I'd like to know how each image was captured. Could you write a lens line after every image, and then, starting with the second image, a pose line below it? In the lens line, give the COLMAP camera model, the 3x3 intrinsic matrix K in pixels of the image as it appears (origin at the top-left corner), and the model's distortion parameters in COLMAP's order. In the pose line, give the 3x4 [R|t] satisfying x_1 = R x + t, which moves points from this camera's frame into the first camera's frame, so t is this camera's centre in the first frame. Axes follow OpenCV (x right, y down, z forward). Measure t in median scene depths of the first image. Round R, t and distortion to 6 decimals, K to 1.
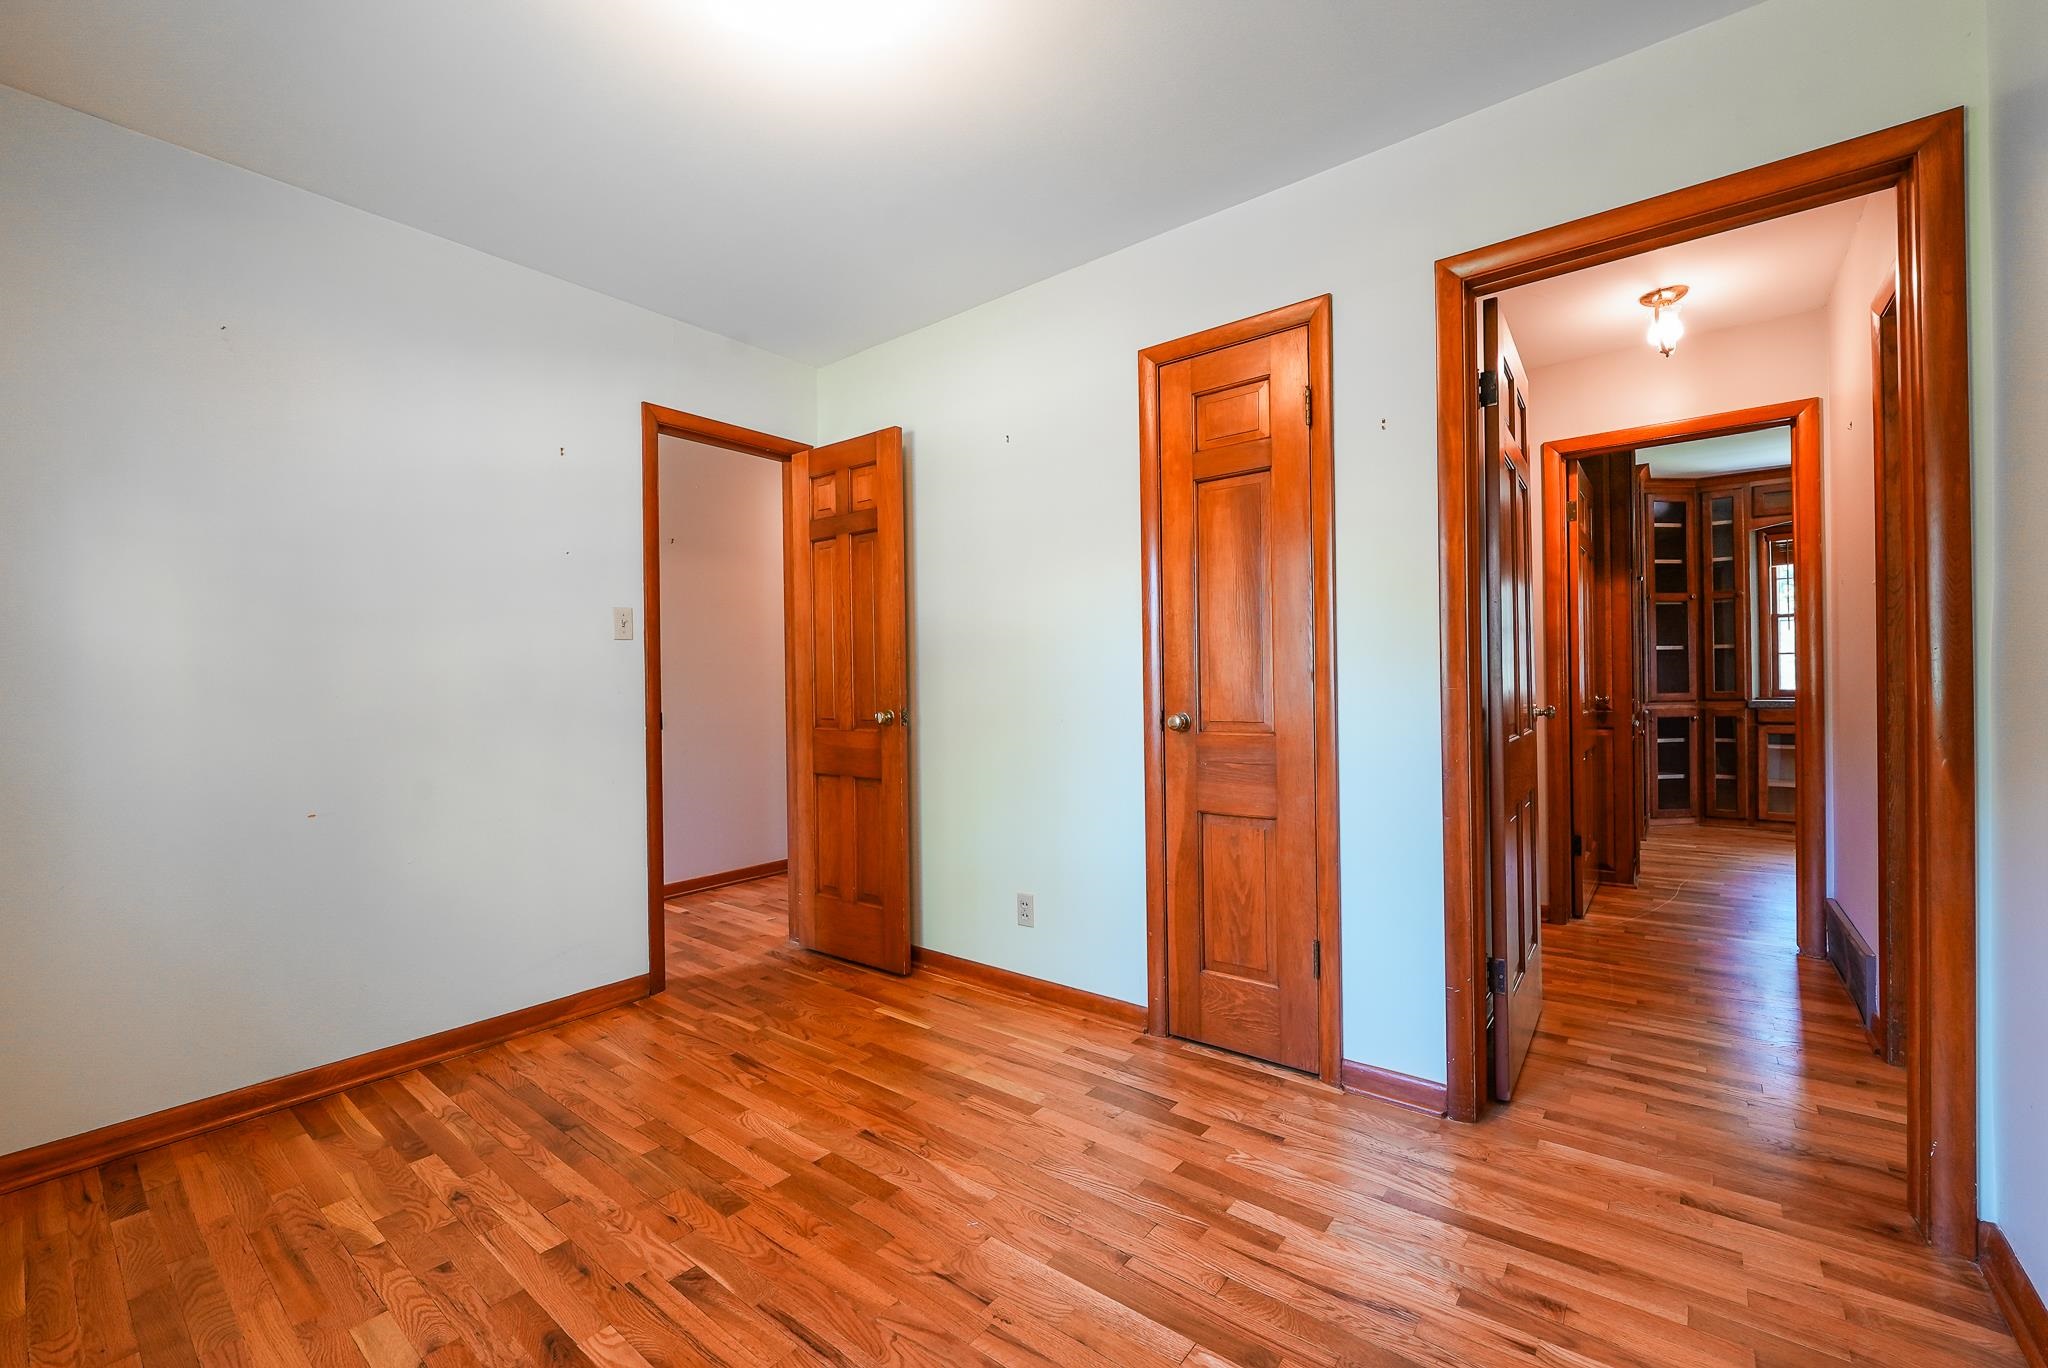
lens RADIAL K [[832.9, 0, 1024.0], [0, 832.9, 684.0], [0, 0, 1]] dist [-0.004138, -0.004489]
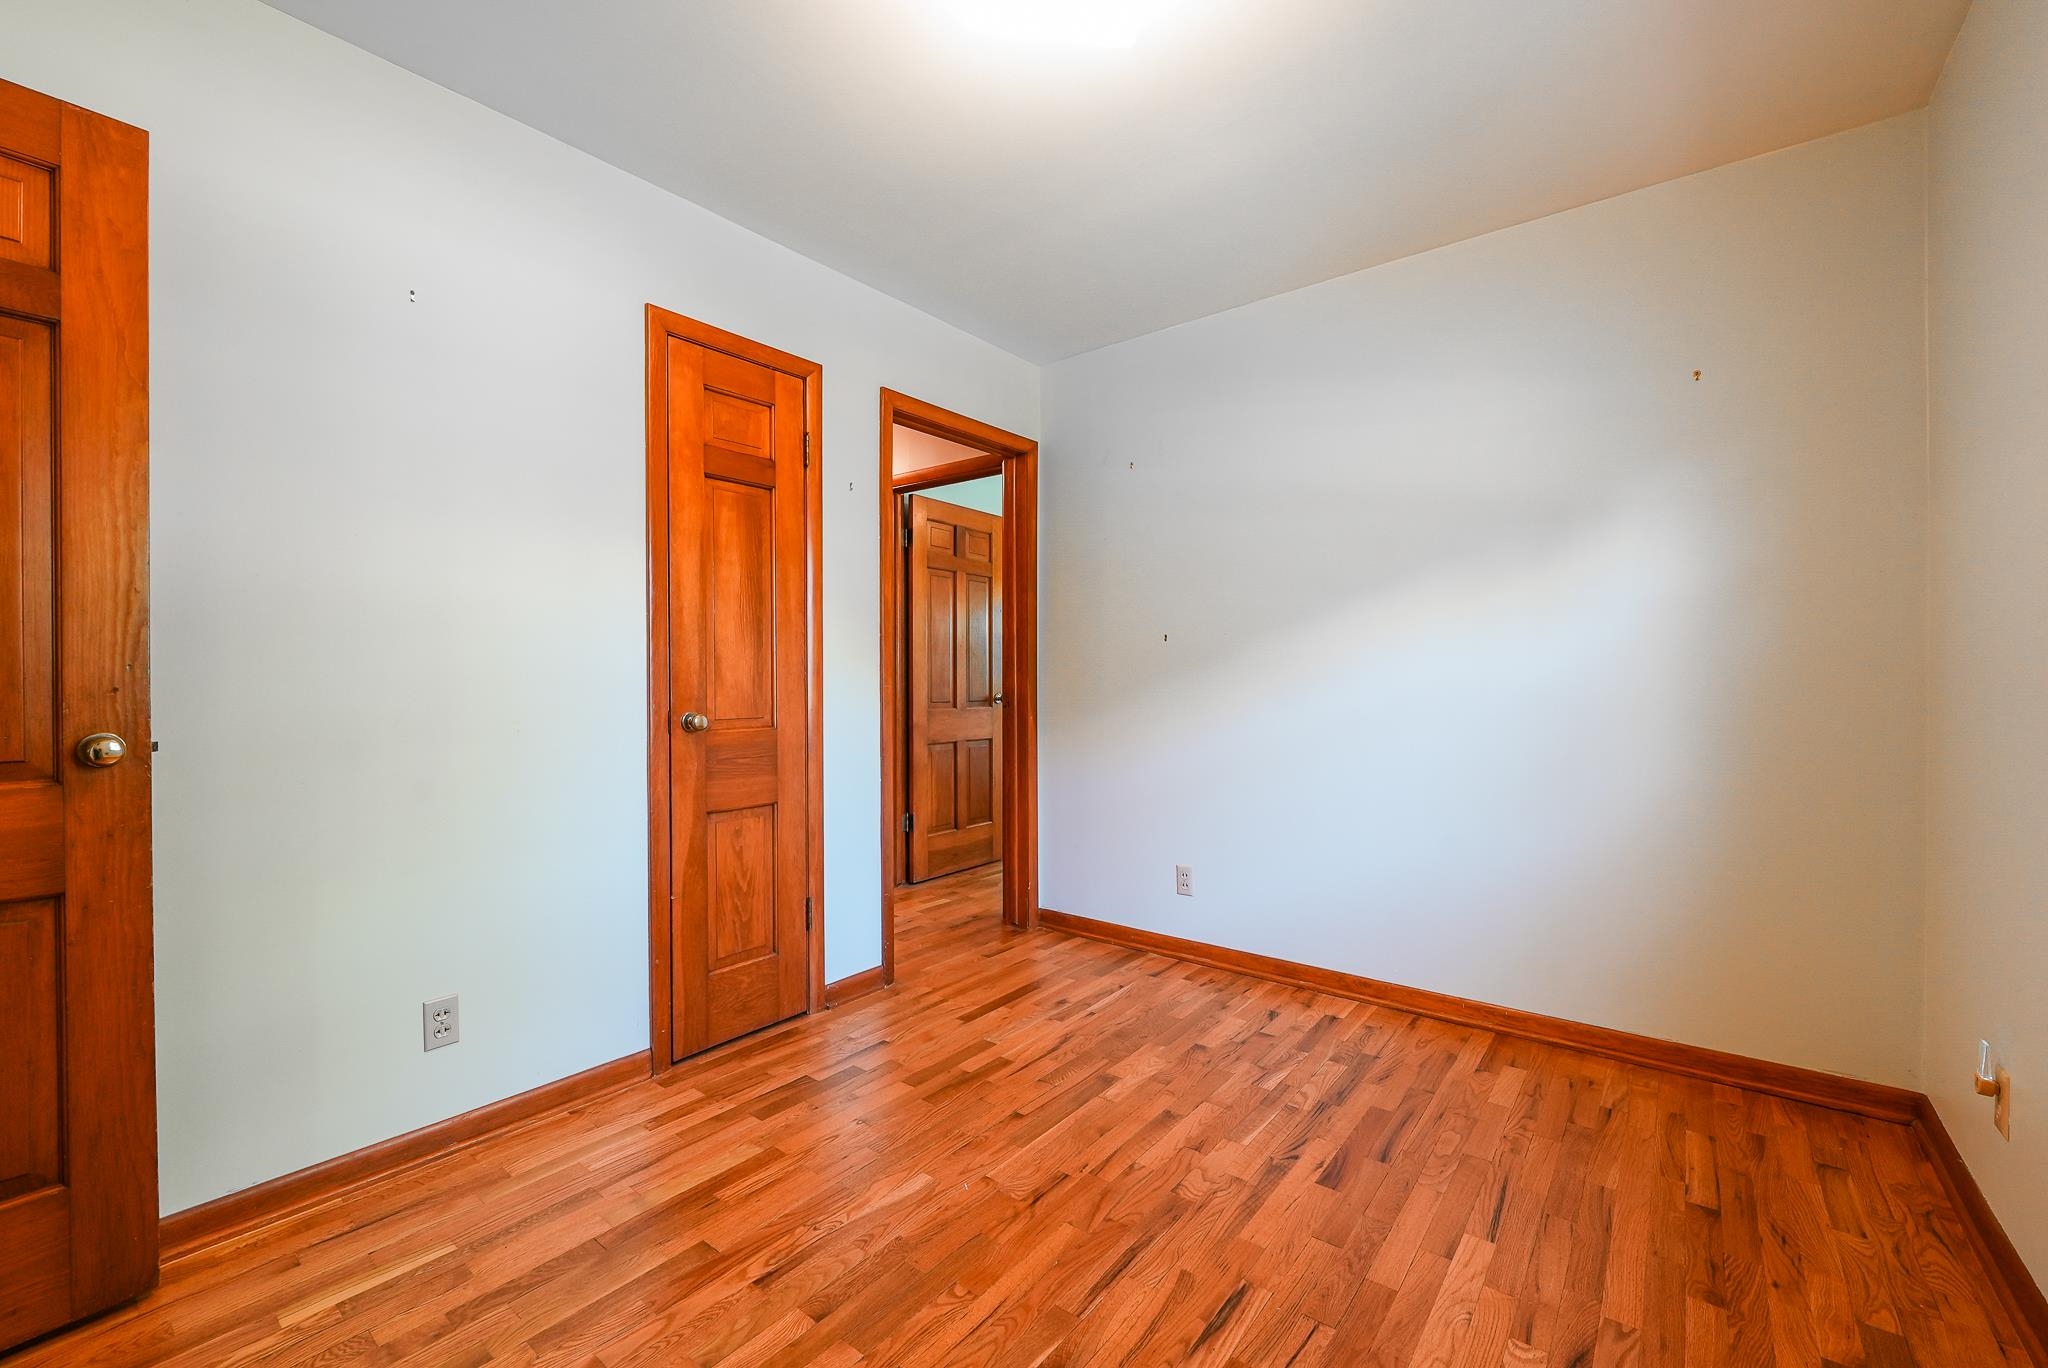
lens RADIAL K [[832.9, 0, 1024.0], [0, 832.9, 684.0], [0, 0, 1]] dist [-0.004138, -0.004489]
pose [[0.000959, 0.007590, 0.999971, -0.779118], [0.001440, 0.999970, -0.007592, 0.010221], [-0.999999, 0.001447, 0.000948, 0.636617]]
